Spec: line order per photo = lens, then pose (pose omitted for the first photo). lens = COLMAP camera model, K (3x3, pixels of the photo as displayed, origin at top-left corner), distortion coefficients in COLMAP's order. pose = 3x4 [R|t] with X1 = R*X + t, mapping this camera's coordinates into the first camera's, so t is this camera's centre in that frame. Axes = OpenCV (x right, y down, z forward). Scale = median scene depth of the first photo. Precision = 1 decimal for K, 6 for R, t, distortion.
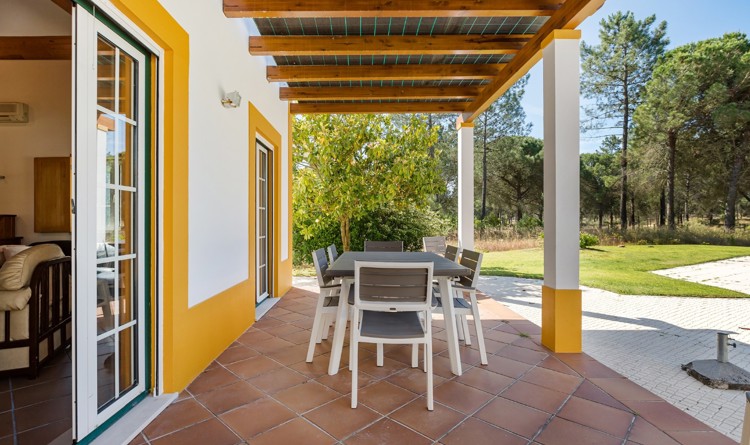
lens RADIAL K [[364.1, 0, 368.3], [0, 364.1, 227.1], [0, 0, 1]] dist [0.009082, -0.005000]
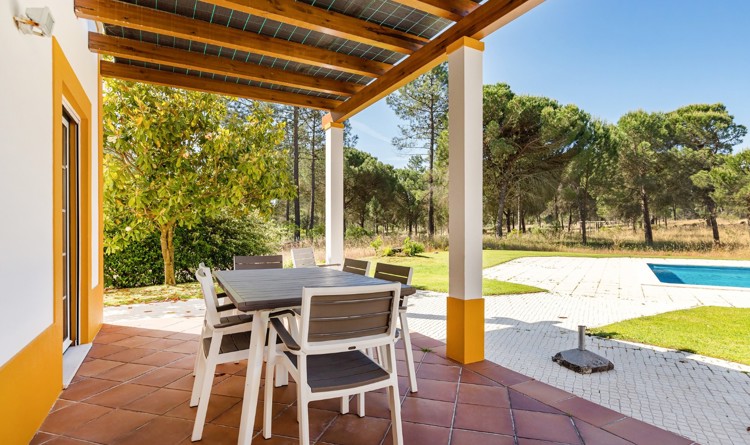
lens RADIAL K [[383.2, 0, 377.2], [0, 383.2, 237.4], [0, 0, 1]] dist [0.002435, -0.000096]
pose [[0.879519, -0.006278, 0.475823, -0.095351], [0.004901, 0.999979, 0.004135, -0.002407], [-0.475839, -0.001304, 0.879531, 0.102365]]
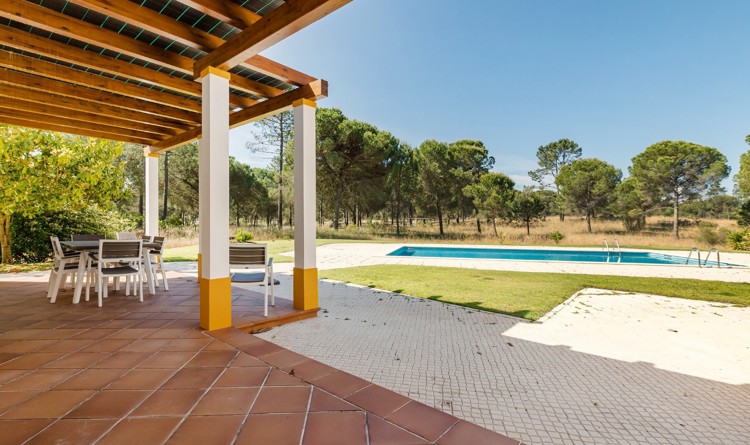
lens RADIAL K [[349.1, 0, 379.2], [0, 349.1, 231.0], [0, 0, 1]] dist [-0.002949, -0.000207]
pose [[0.653891, -0.002163, 0.756586, -0.185975], [-0.004808, 0.999964, 0.007014, 0.007320], [-0.756574, -0.008224, 0.653857, -0.574658]]
